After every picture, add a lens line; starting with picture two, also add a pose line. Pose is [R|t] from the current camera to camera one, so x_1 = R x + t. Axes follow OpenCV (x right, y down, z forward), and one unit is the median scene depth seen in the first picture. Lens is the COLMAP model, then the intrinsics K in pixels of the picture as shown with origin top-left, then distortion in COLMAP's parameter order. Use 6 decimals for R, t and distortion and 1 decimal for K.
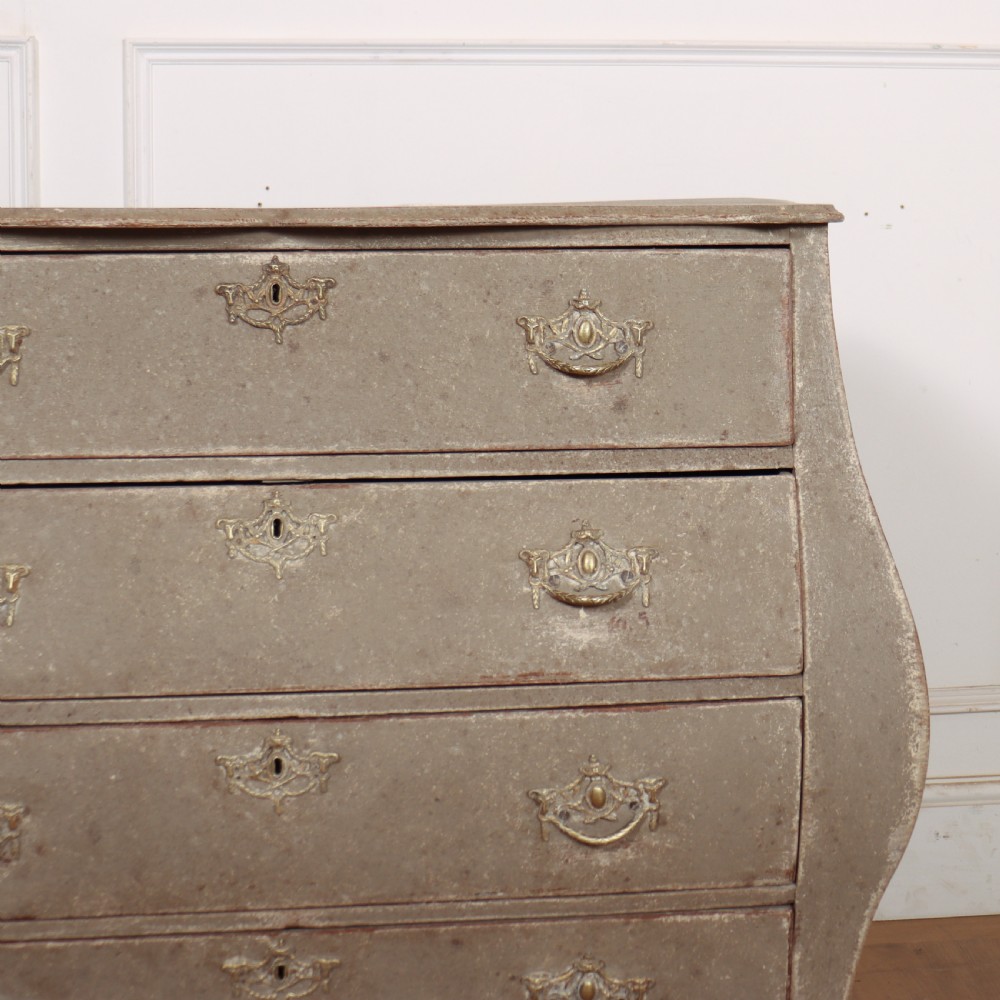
lens RADIAL K [[2152.5, 0, 639.8], [0, 2152.5, 347.3], [0, 0, 1]] dist [-0.114275, 0.245422]
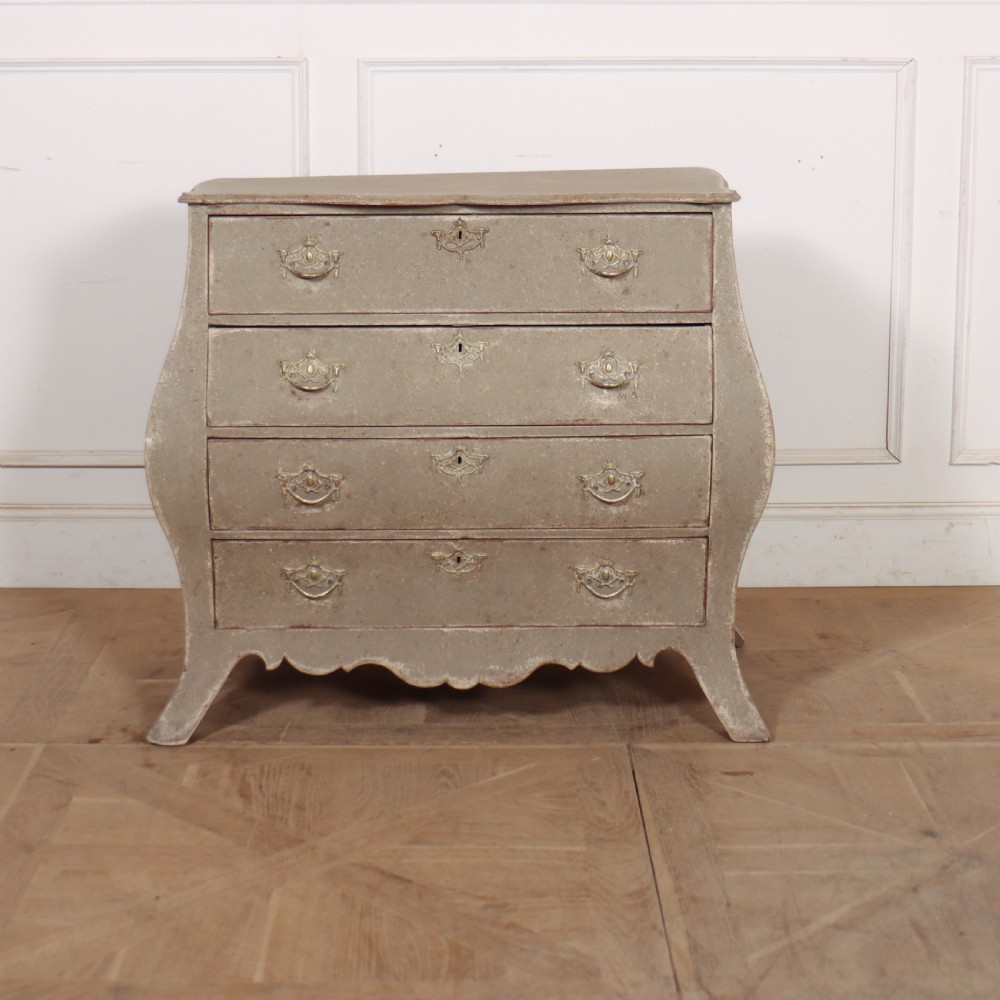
lens RADIAL K [[2084.3, 0, 461.7], [0, 2084.3, 421.0], [0, 0, 1]] dist [-0.116320, 0.131966]
pose [[0.990939, 0.023859, -0.132174, 0.102684], [-0.007249, 0.992161, 0.124753, -0.098299], [0.134115, -0.122664, 0.983345, -1.003699]]
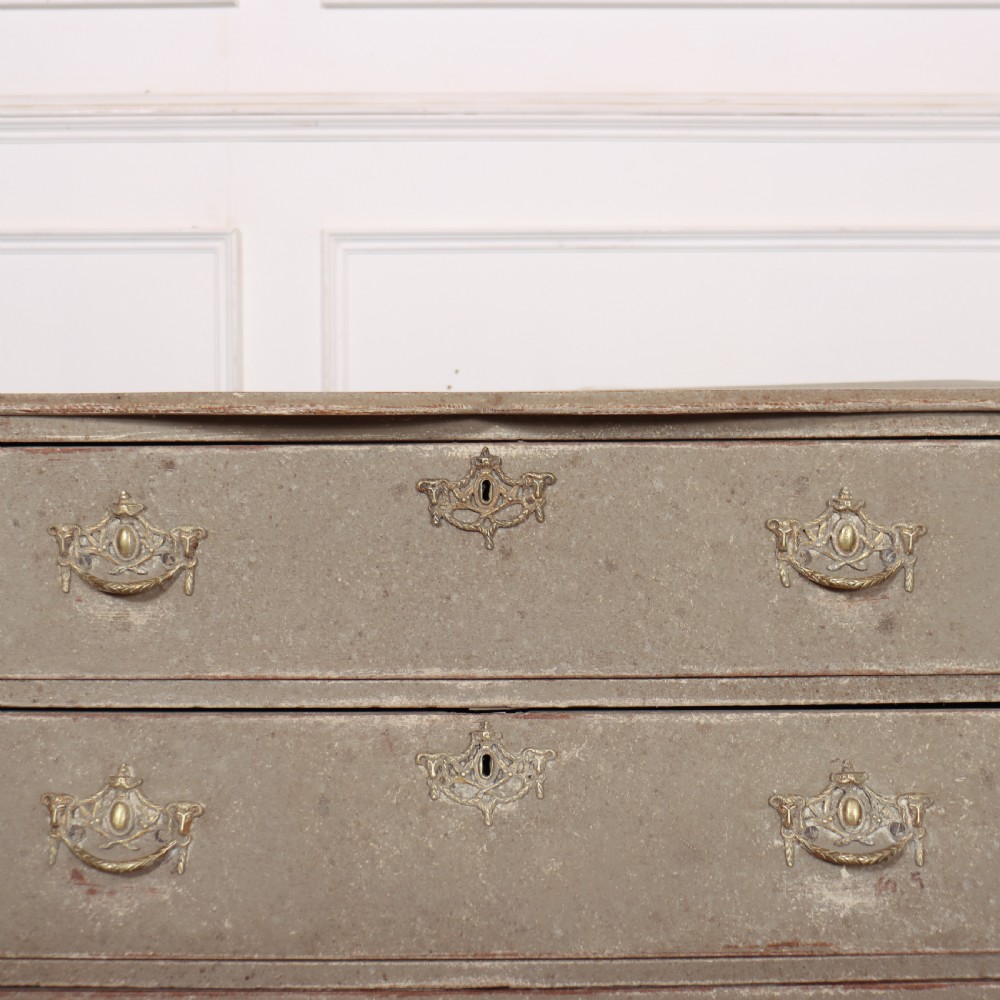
lens RADIAL K [[1587.9, 0, 482.9], [0, 1587.9, 498.1], [0, 0, 1]] dist [-0.115673, 0.206011]
pose [[0.990102, 0.006611, -0.140192, -0.081536], [-0.006027, 0.999971, 0.004590, -0.025202], [0.140218, -0.003699, 0.990114, 0.368815]]
